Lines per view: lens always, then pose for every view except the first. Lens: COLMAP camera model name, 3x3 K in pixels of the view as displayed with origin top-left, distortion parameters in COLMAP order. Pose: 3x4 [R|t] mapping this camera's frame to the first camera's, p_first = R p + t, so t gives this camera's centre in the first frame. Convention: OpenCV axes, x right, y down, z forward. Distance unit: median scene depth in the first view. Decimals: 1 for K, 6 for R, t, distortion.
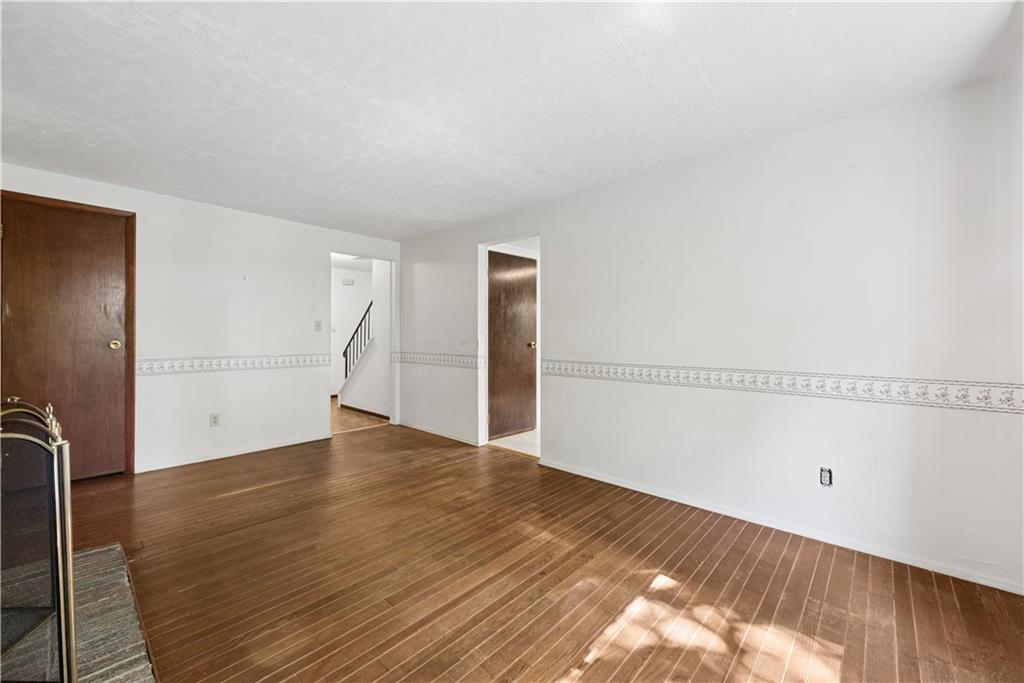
lens RADIAL K [[408.8, 0, 518.8], [0, 408.8, 344.0], [0, 0, 1]] dist [0.008803, -0.000805]
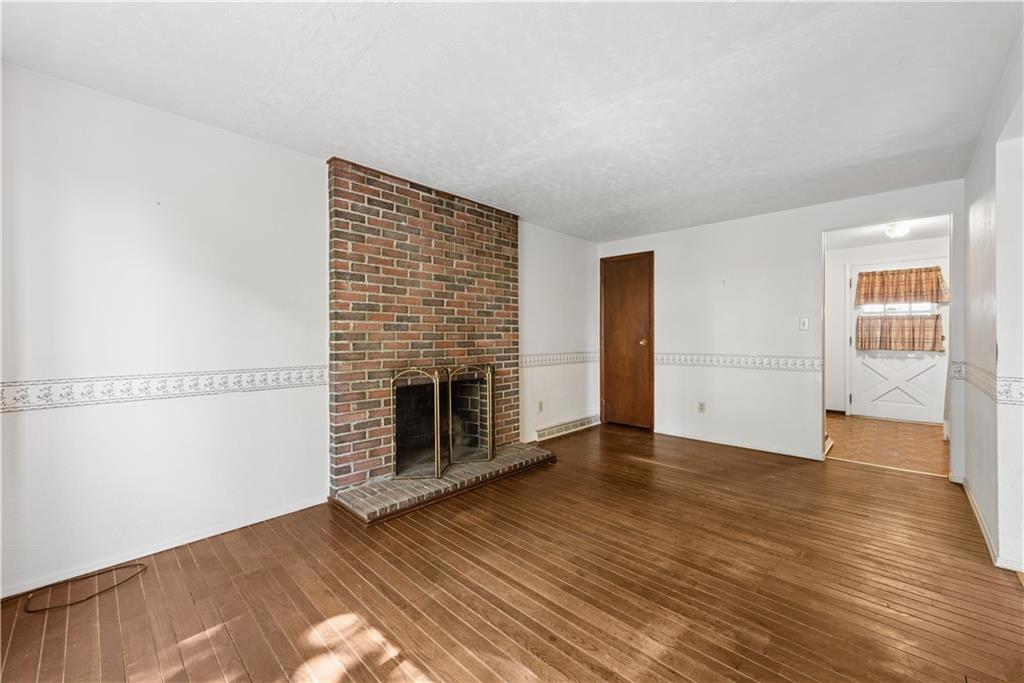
lens RADIAL K [[408.8, 0, 518.4], [0, 408.8, 337.5], [0, 0, 1]] dist [0.008803, -0.000805]
pose [[-0.033271, 0.001981, -0.999444, 0.703921], [-0.019591, 0.999805, 0.002633, -0.012211], [0.999254, 0.019667, -0.033226, 0.793859]]
